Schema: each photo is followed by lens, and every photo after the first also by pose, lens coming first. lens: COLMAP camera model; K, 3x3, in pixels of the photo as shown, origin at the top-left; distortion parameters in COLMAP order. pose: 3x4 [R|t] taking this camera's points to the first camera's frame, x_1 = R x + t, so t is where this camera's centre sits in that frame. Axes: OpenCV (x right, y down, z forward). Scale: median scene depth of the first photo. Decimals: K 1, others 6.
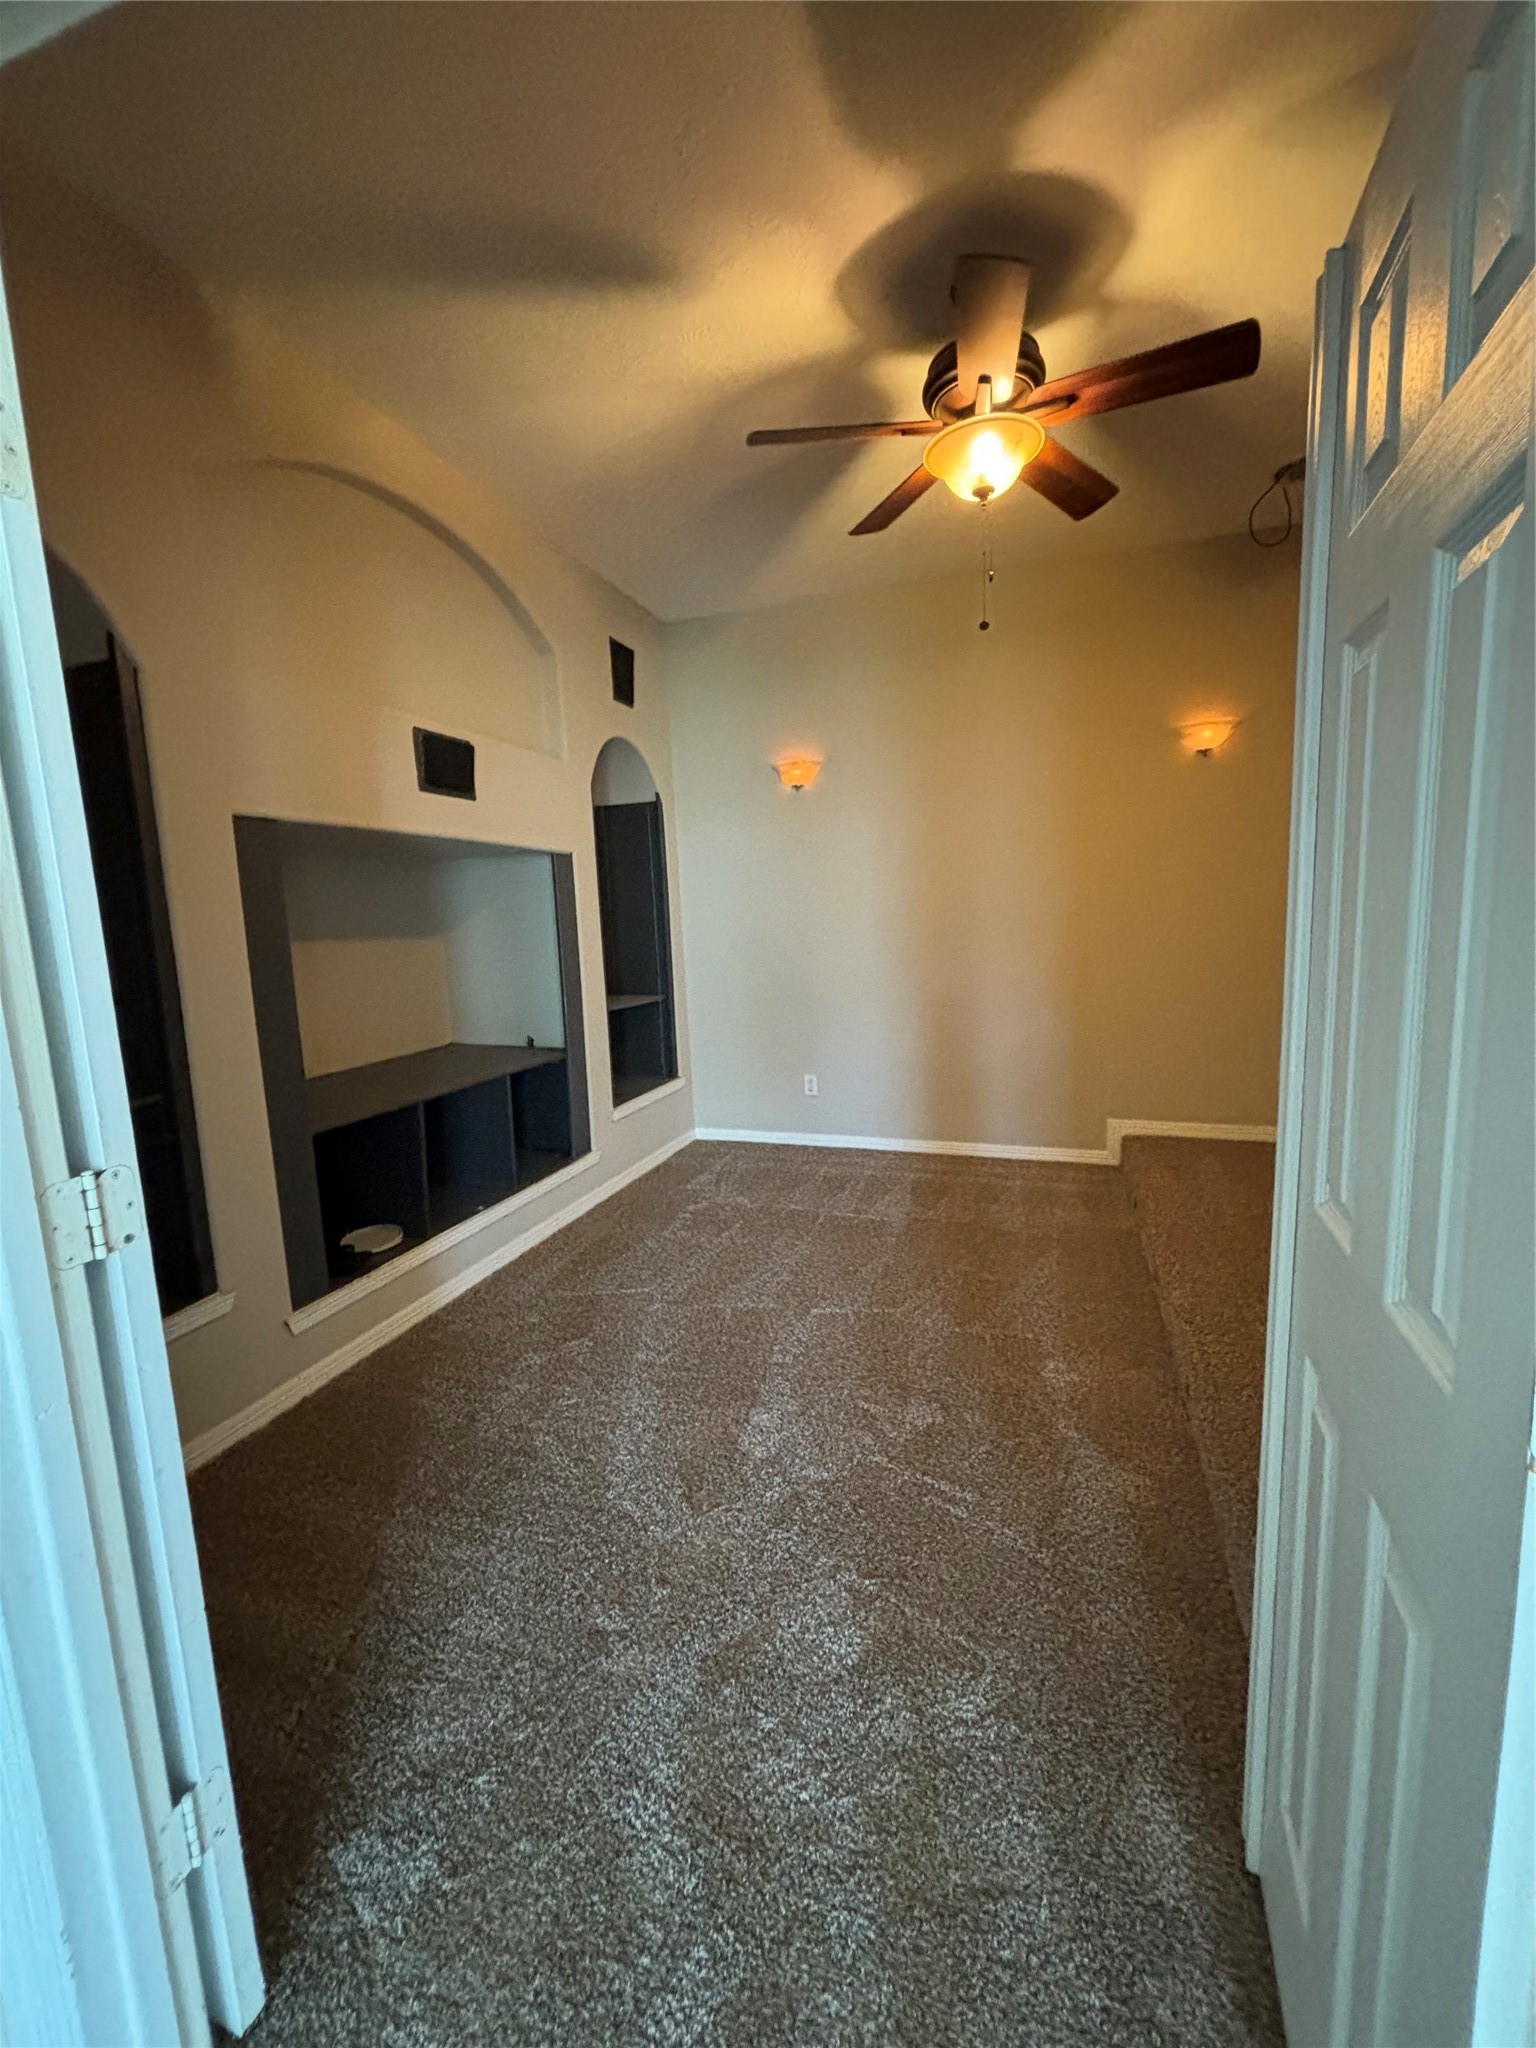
lens RADIAL K [[816.4, 0, 768.0], [0, 816.4, 1024.0], [0, 0, 1]] dist [-0.001342, -0.000201]
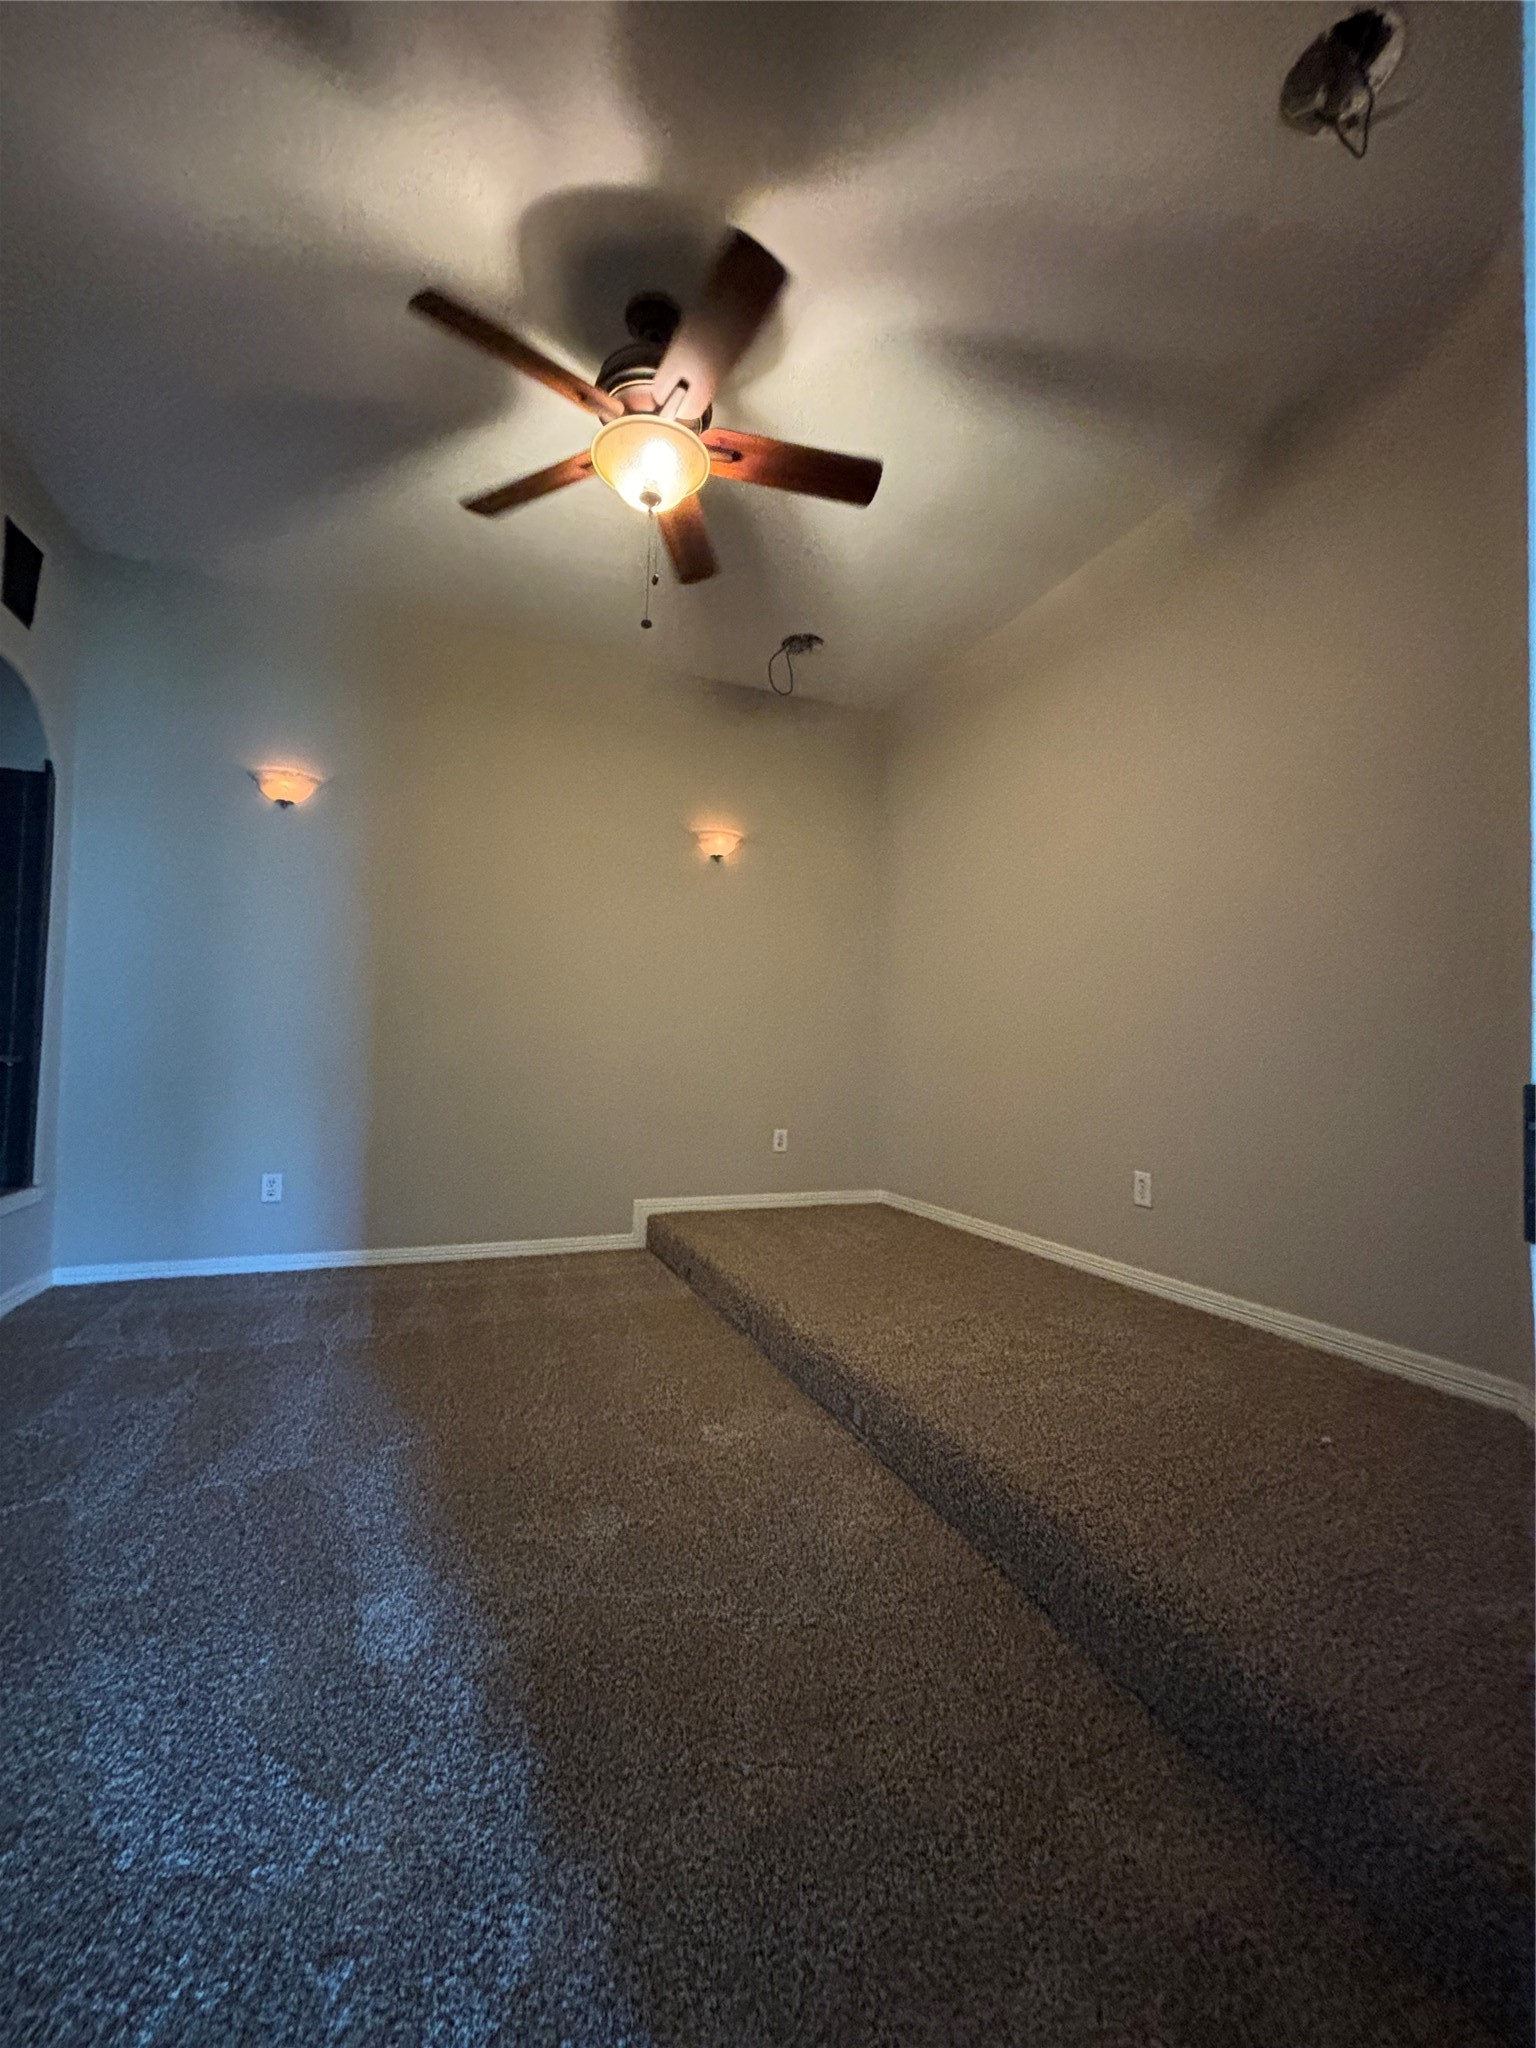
lens RADIAL K [[816.4, 0, 768.0], [0, 816.4, 1024.0], [0, 0, 1]] dist [-0.001342, -0.000201]
pose [[0.753763, 0.083599, 0.651807, -0.166483], [0.038160, 0.984633, -0.170415, 0.115105], [-0.656038, 0.153325, 0.738990, 0.197180]]
